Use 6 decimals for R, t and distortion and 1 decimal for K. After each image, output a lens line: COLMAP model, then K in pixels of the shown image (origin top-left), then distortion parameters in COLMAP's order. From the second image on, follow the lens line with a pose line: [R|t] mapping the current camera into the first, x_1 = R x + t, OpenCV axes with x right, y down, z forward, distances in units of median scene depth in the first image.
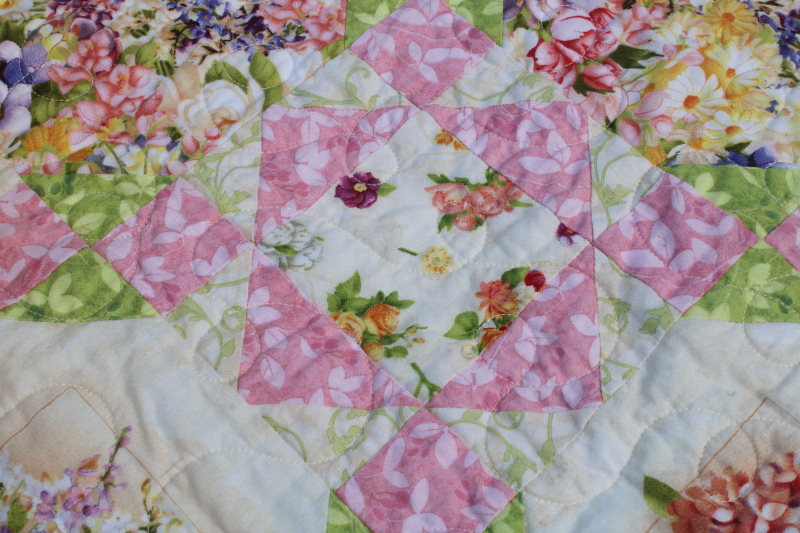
lens RADIAL K [[1596.8, 0, 399.0], [0, 1596.8, 266.7], [0, 0, 1]] dist [-0.099182, 0.000000]
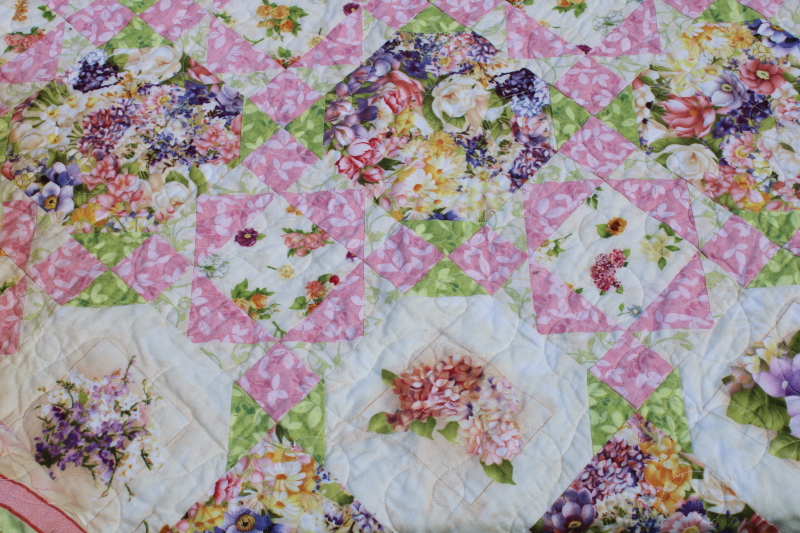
lens RADIAL K [[1596.8, 0, 400.2], [0, 1596.8, 266.4], [0, 0, 1]] dist [-0.099182, 0.000000]
pose [[0.998864, -0.026277, 0.039743, 0.086110], [0.027479, 0.999172, -0.029995, 0.052565], [-0.038922, 0.031053, 0.998760, -0.981813]]
